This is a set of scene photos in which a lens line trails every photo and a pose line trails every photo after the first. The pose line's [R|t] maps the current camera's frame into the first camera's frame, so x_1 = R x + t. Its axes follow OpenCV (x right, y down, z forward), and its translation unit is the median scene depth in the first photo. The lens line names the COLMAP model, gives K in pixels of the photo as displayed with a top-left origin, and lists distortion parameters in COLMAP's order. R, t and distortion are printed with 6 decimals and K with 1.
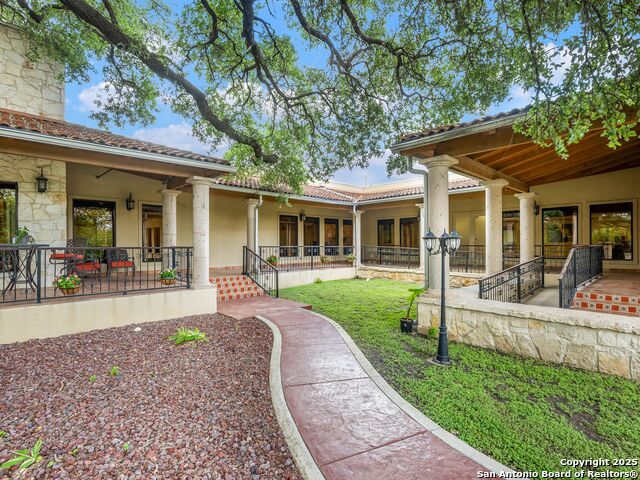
lens RADIAL K [[314.6, 0, 318.2], [0, 314.6, 239.2], [0, 0, 1]] dist [-0.006198, 0.000401]
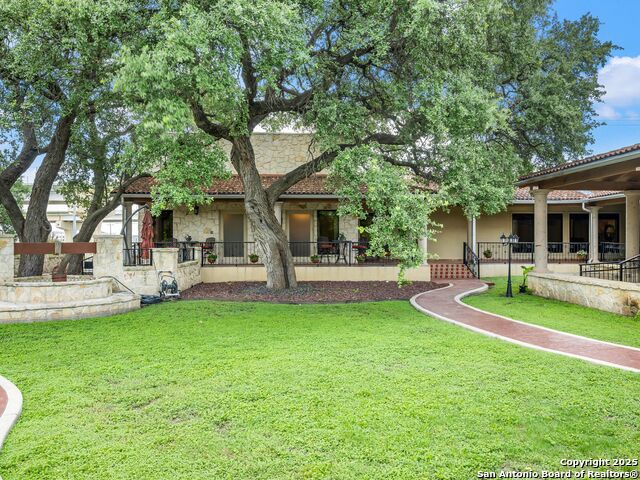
lens RADIAL K [[507.1, 0, 318.3], [0, 507.1, 236.9], [0, 0, 1]] dist [-0.011573, 0.001301]
pose [[0.747624, -0.004339, -0.664108, 0.950289], [0.008388, 0.999961, 0.002910, -0.016227], [0.664069, -0.007746, 0.747631, -1.313490]]
